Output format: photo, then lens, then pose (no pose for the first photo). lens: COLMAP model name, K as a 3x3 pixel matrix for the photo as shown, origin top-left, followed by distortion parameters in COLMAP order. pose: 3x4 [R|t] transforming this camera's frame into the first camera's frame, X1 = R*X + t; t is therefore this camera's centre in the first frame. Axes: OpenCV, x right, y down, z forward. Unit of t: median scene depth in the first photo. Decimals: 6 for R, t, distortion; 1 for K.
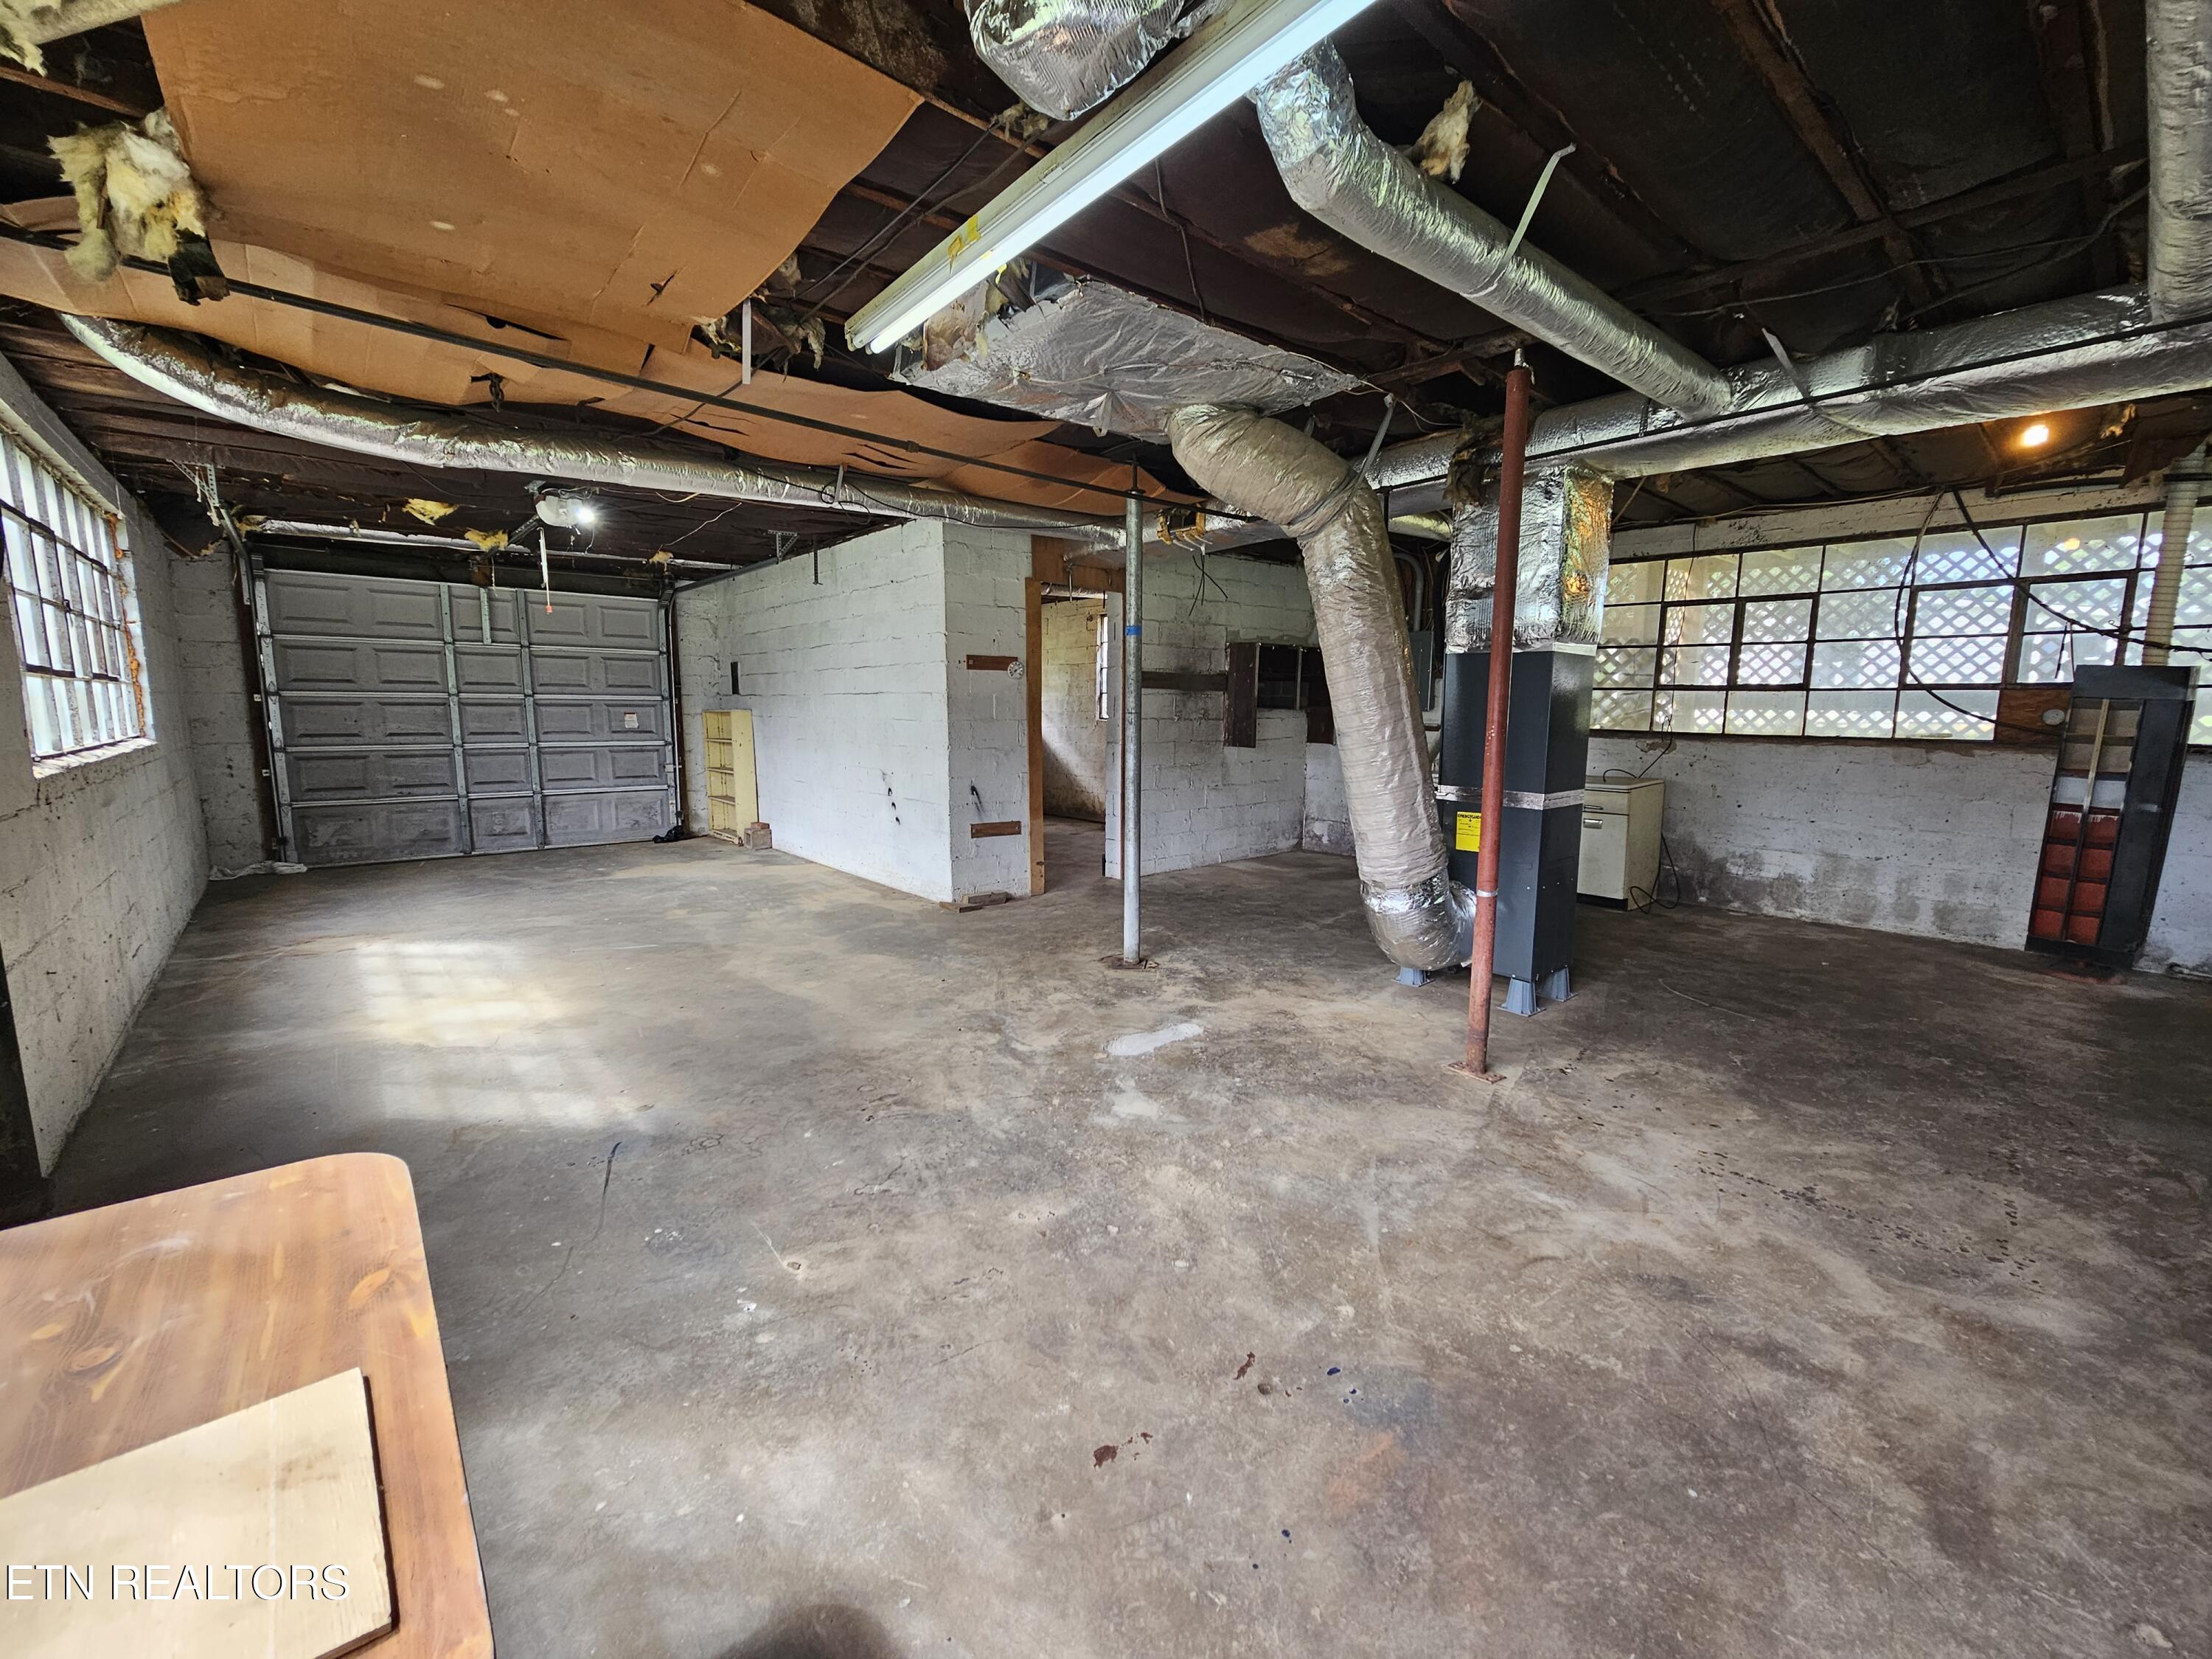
lens RADIAL K [[906.4, 0, 1122.2], [0, 906.4, 825.0], [0, 0, 1]] dist [-0.002011, 0.002305]
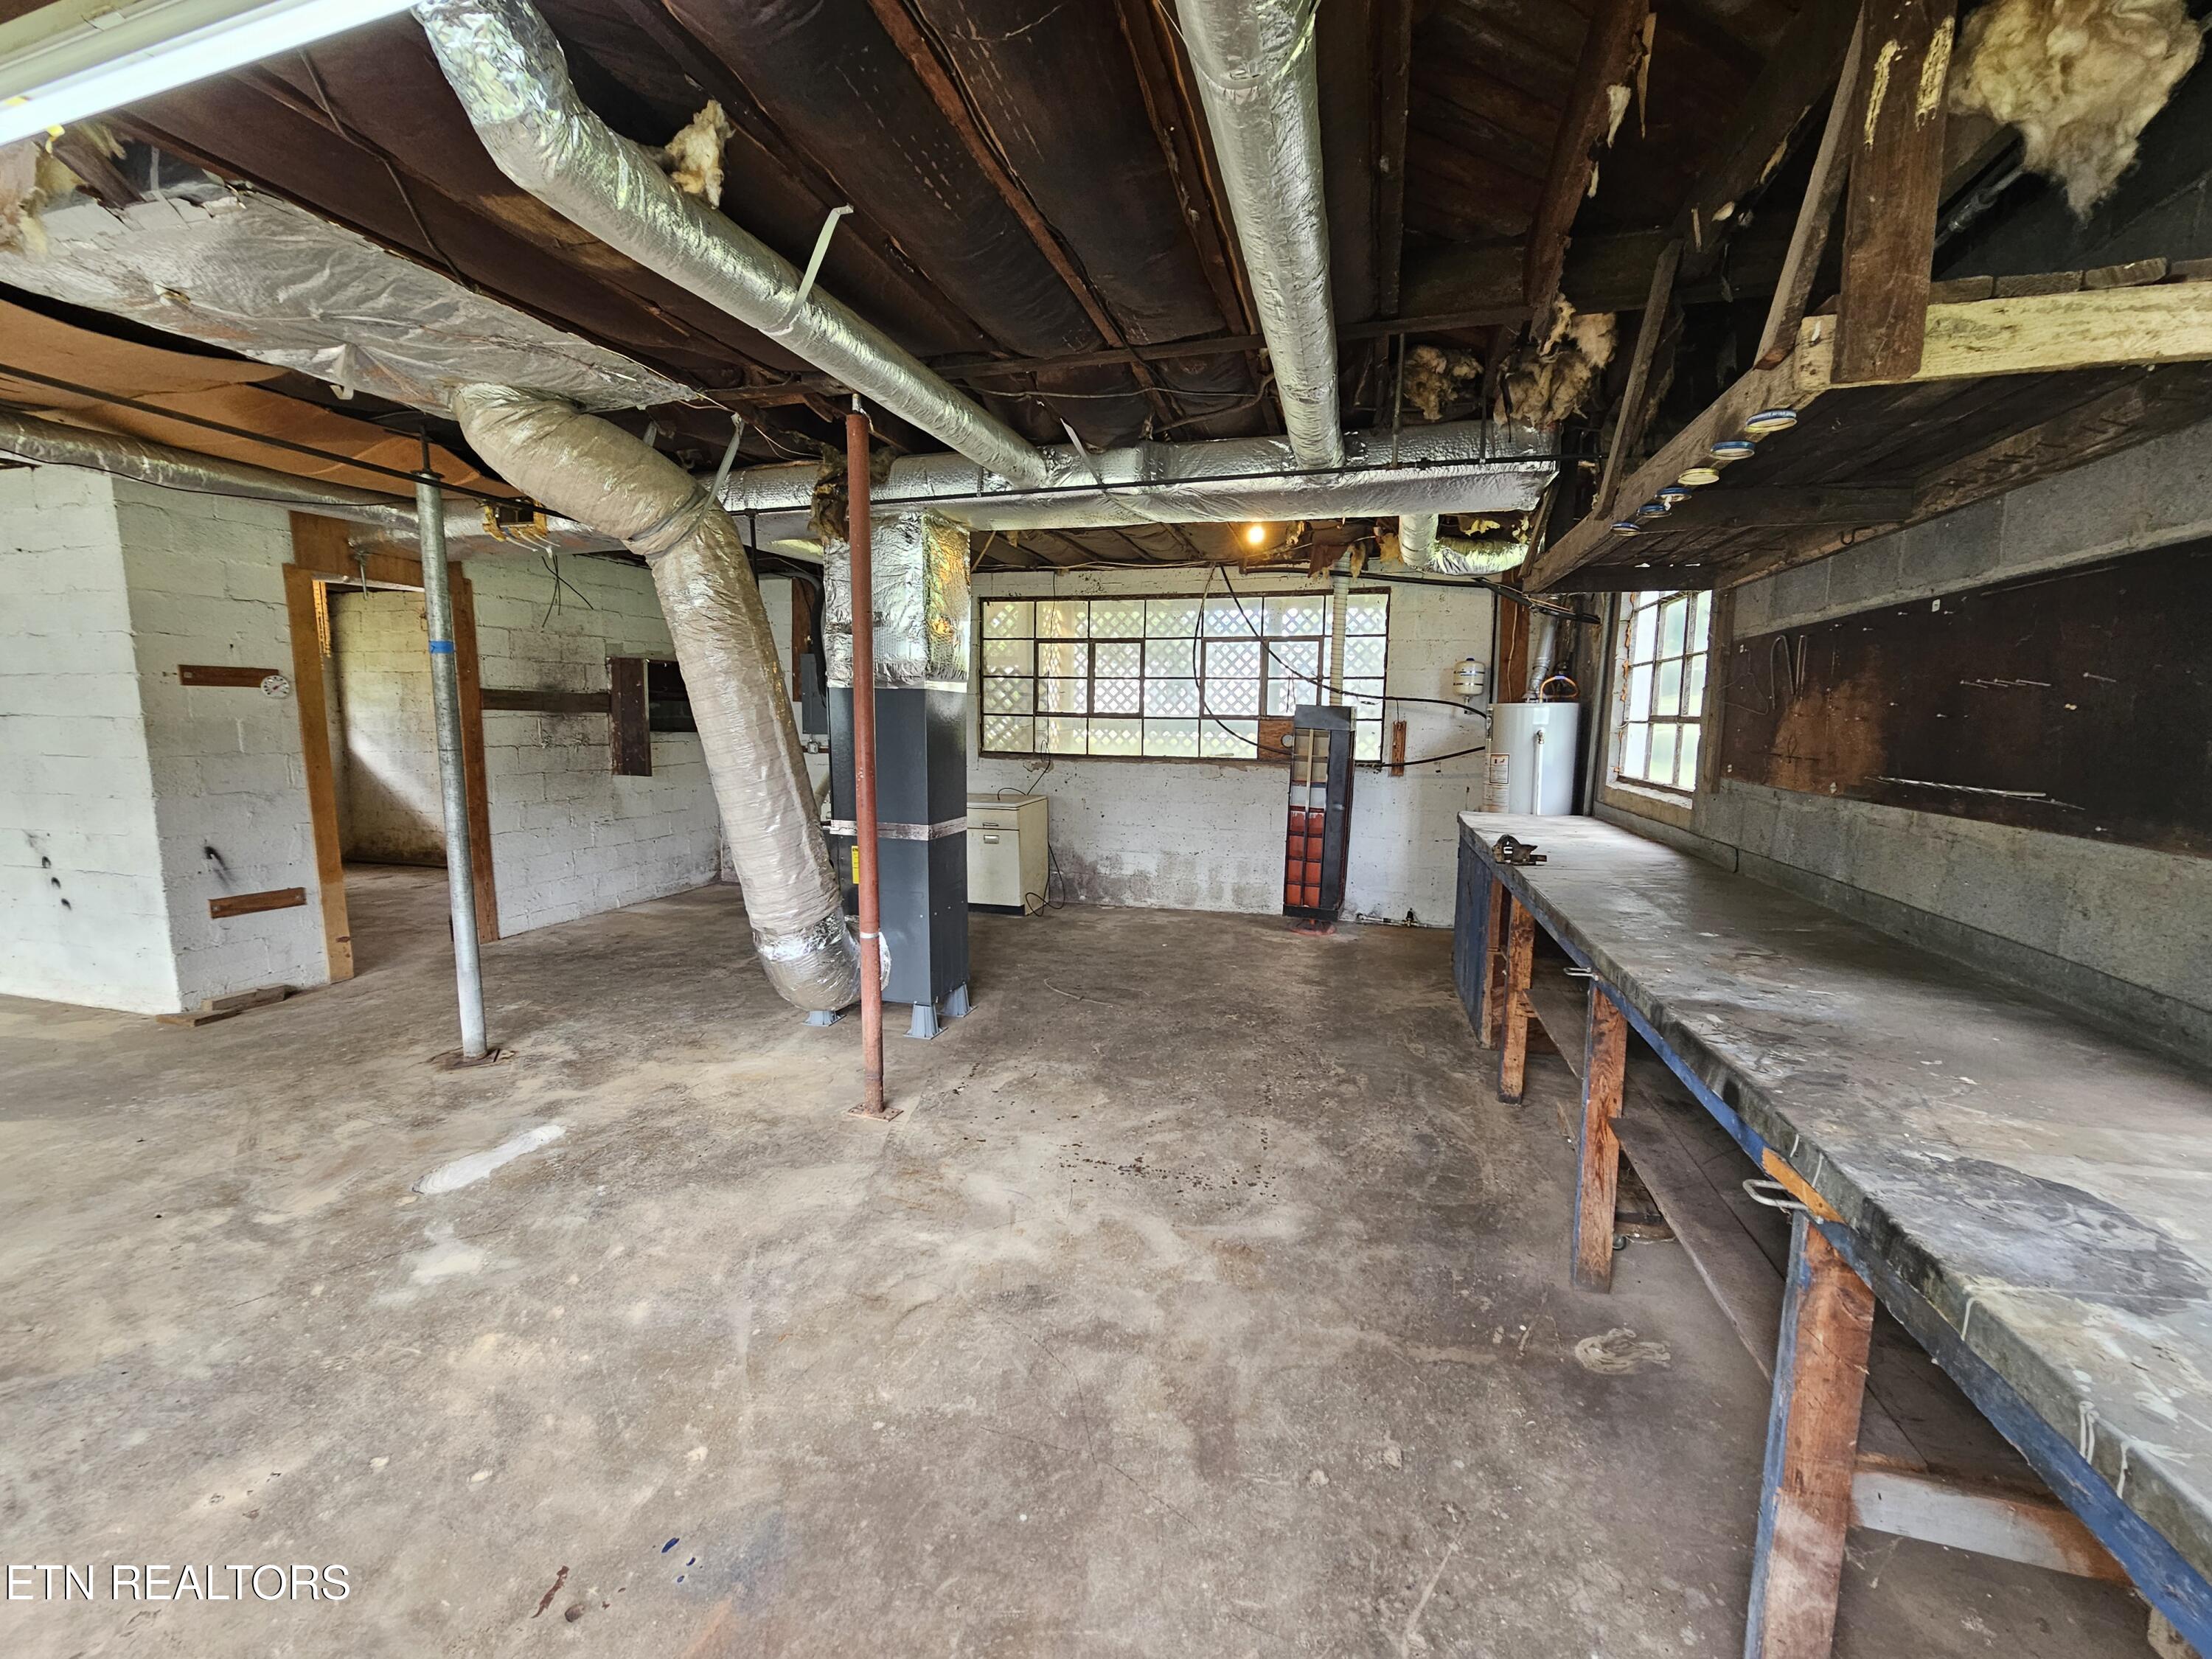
lens RADIAL K [[906.4, 0, 1107.2], [0, 906.4, 830.3], [0, 0, 1]] dist [-0.002011, 0.002305]
pose [[0.839282, -0.065896, 0.539688, 0.082890], [0.067996, 0.997556, 0.016059, -0.034179], [-0.539427, 0.023219, 0.841712, 0.013539]]
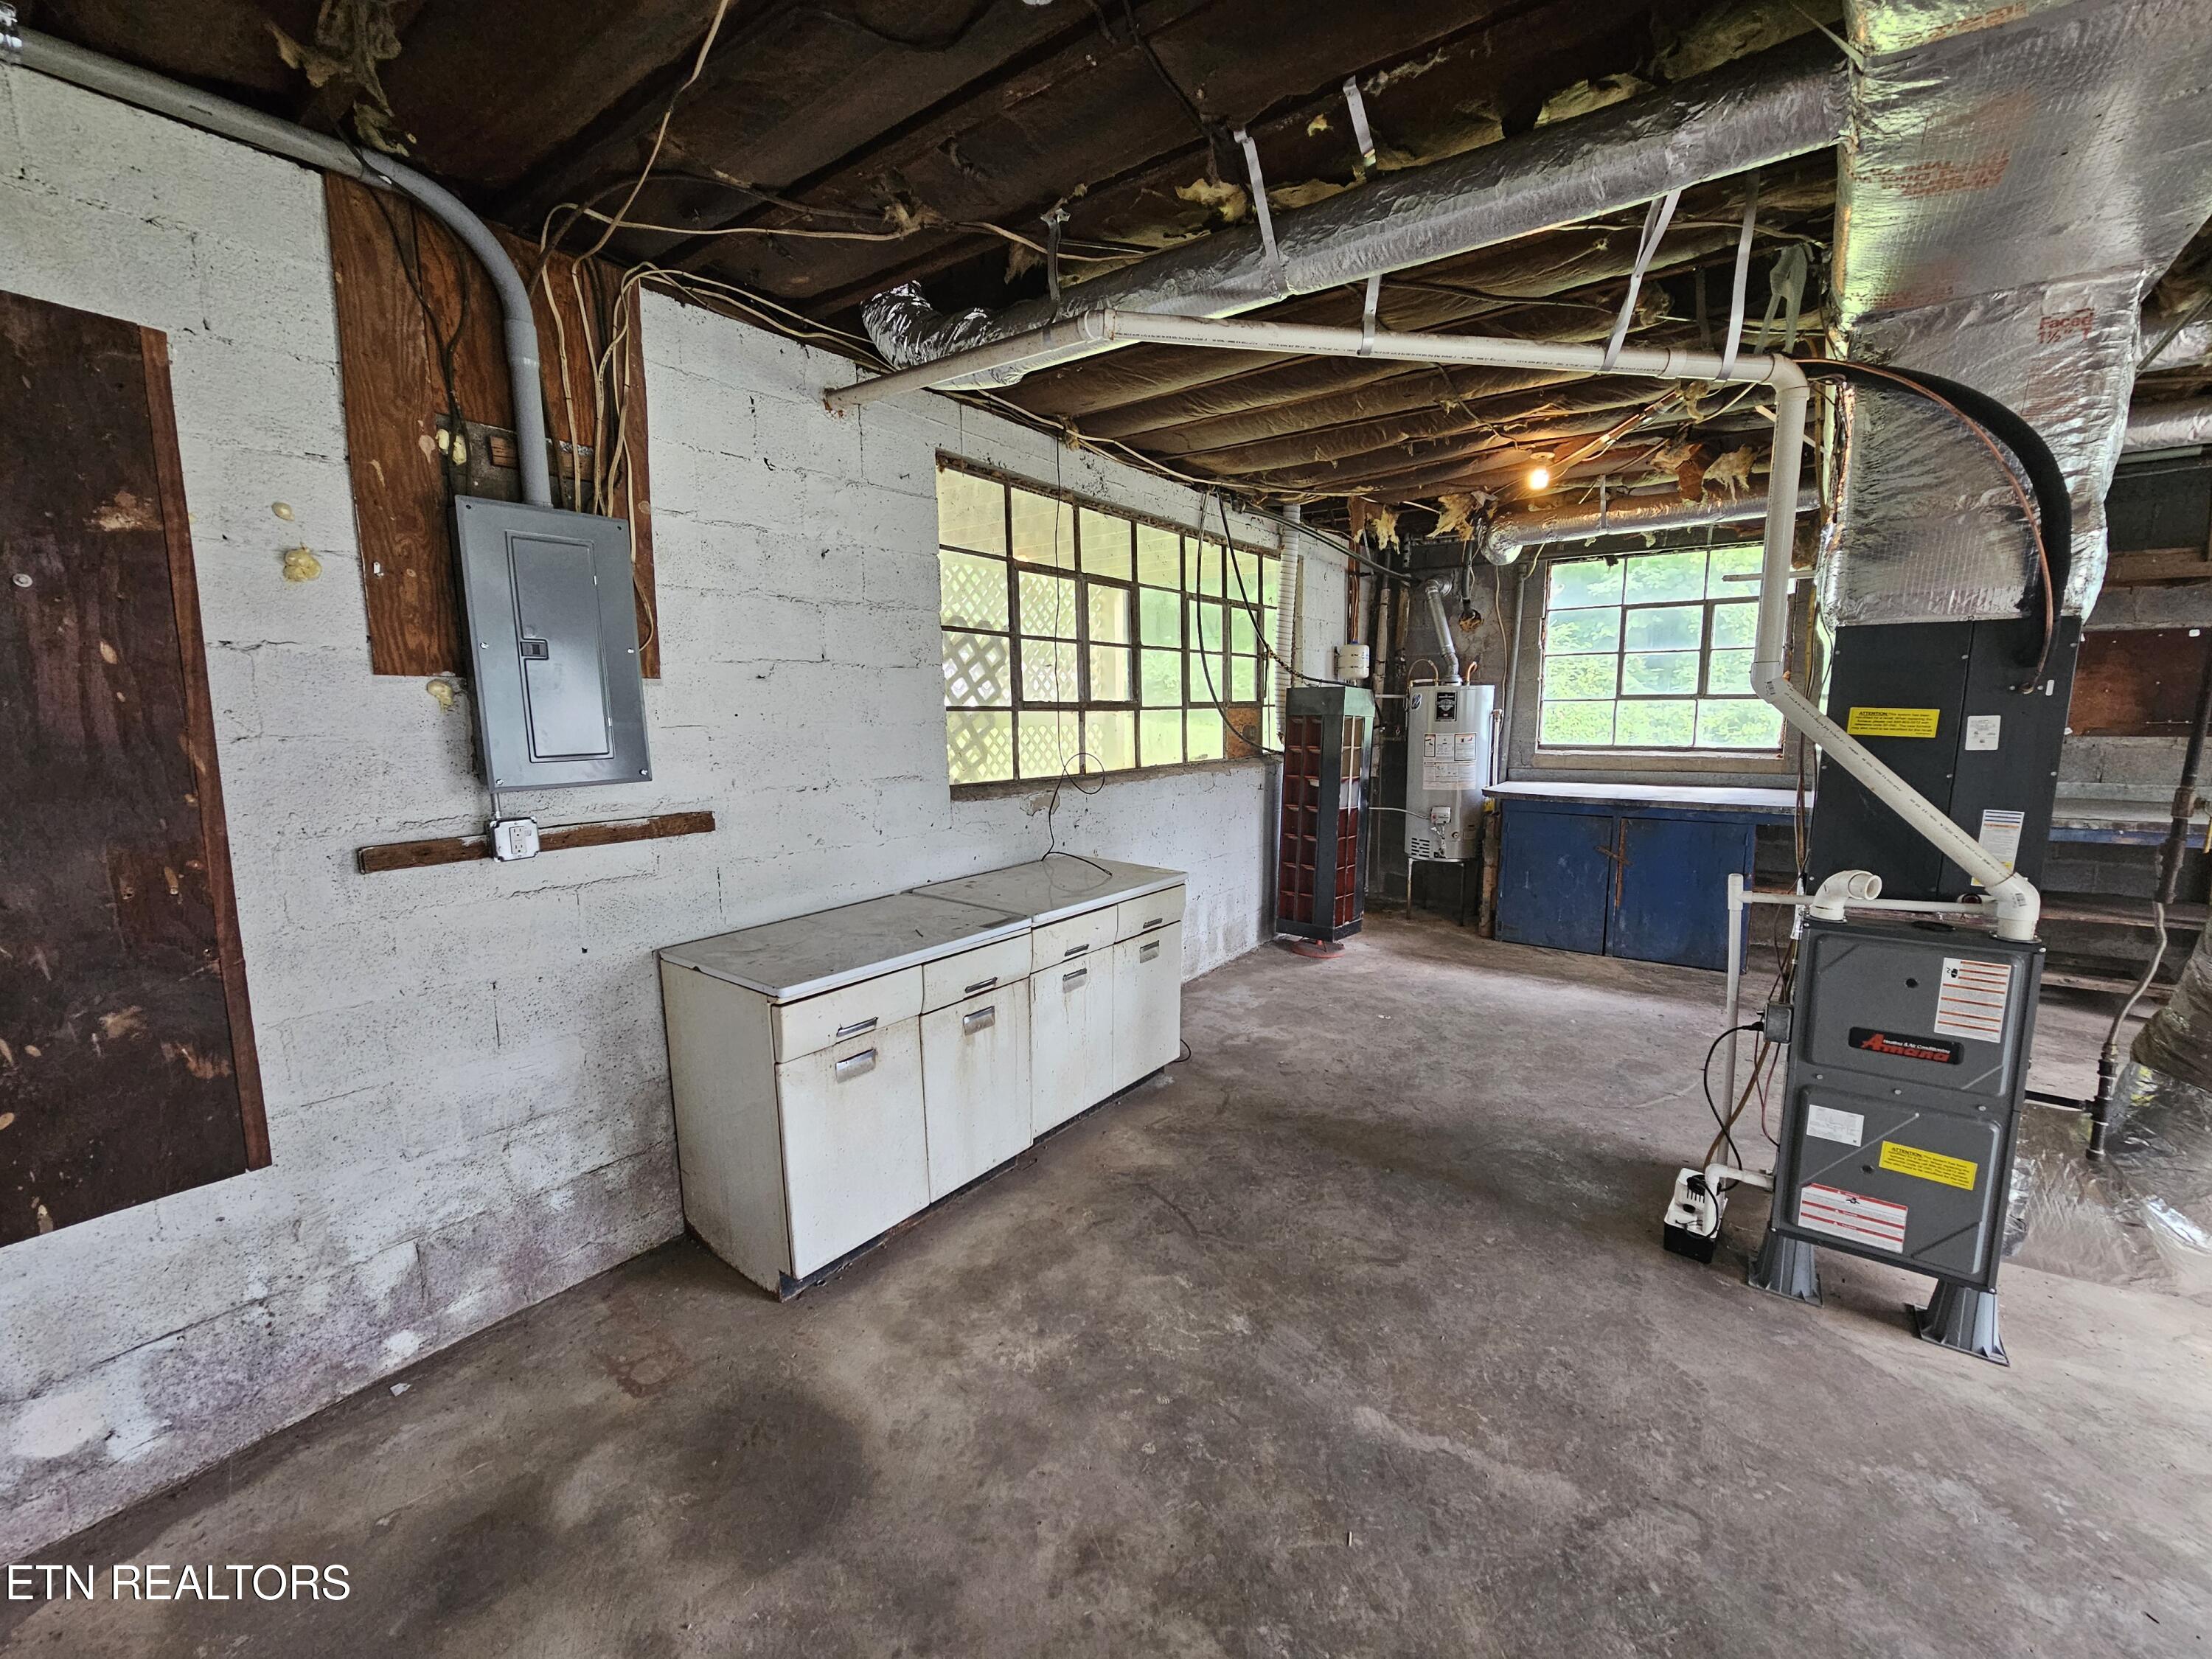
lens RADIAL K [[906.4, 0, 1102.7], [0, 906.4, 838.5], [0, 0, 1]] dist [-0.002011, 0.002305]
pose [[-0.206101, -0.142858, 0.968046, -0.006211], [0.146479, 0.973635, 0.174869, -0.287155], [-0.967505, 0.177839, -0.179741, 1.880983]]
